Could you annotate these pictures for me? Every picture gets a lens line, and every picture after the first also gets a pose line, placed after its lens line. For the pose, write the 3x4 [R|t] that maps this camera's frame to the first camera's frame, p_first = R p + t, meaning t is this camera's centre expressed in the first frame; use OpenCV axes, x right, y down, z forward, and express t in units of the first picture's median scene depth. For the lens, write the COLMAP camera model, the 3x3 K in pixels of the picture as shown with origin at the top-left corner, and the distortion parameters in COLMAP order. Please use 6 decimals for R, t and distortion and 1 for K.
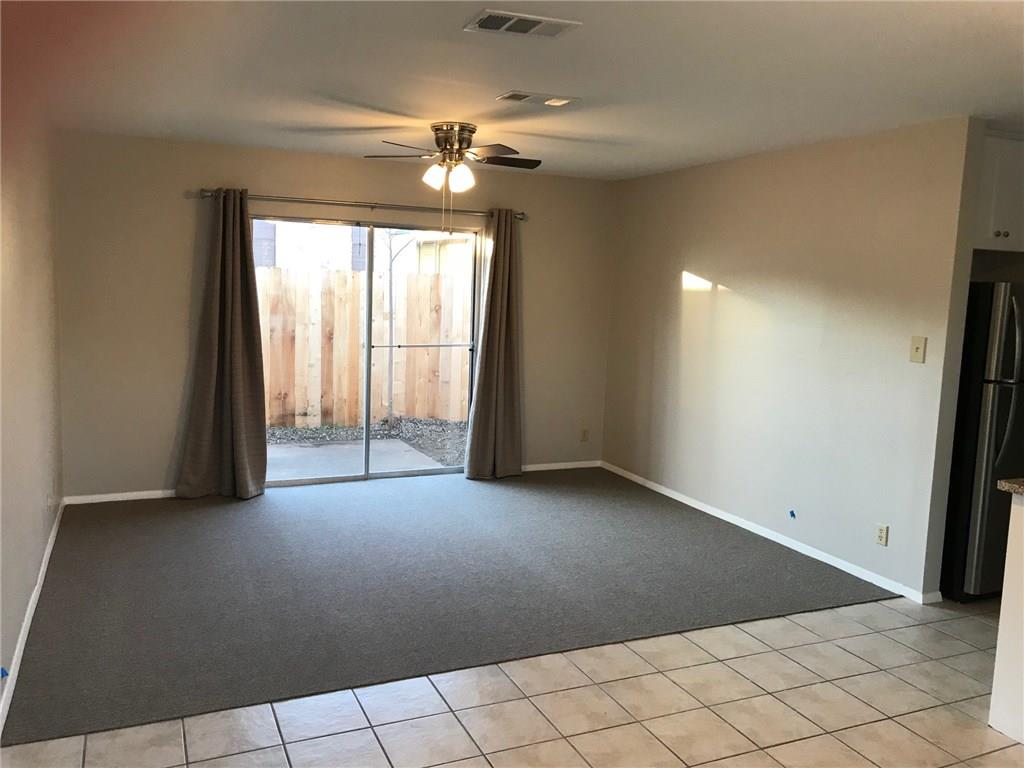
lens RADIAL K [[844.8, 0, 512.0], [0, 844.8, 384.0], [0, 0, 1]] dist [0.105439, -0.144034]
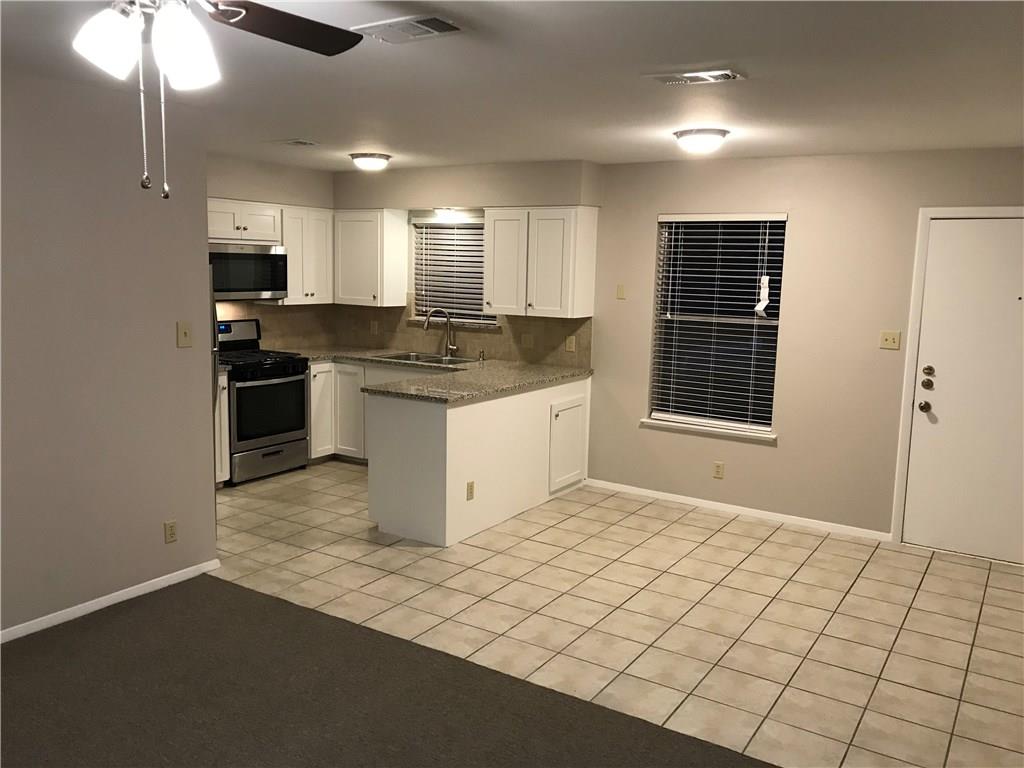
lens RADIAL K [[836.5, 0, 509.2], [0, 836.5, 385.8], [0, 0, 1]] dist [0.070898, -0.090232]
pose [[-0.551052, -0.172060, 0.816540, -0.606495], [0.051203, 0.969696, 0.238888, -0.220063], [-0.832898, 0.173449, -0.525543, 1.348679]]
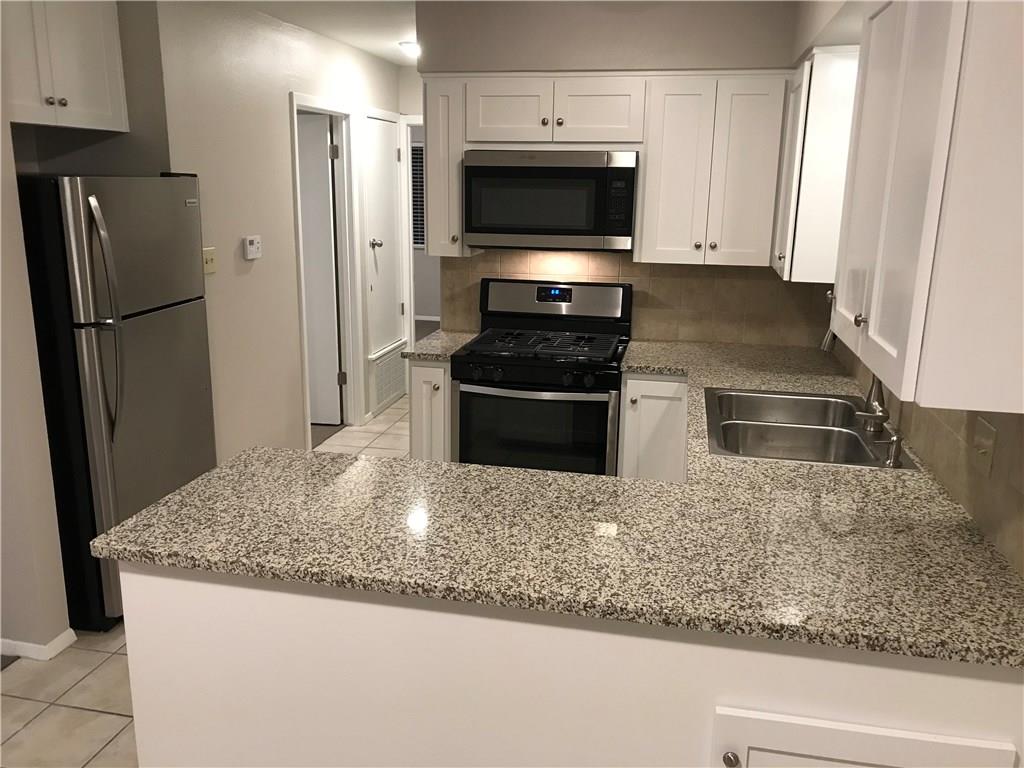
lens RADIAL K [[844.8, 0, 512.0], [0, 844.8, 384.0], [0, 0, 1]] dist [0.105439, -0.144034]
pose [[0.590780, -0.216801, 0.777159, 0.233014], [0.102440, 0.975582, 0.194281, -0.058849], [-0.800303, -0.035166, 0.598564, 0.336926]]
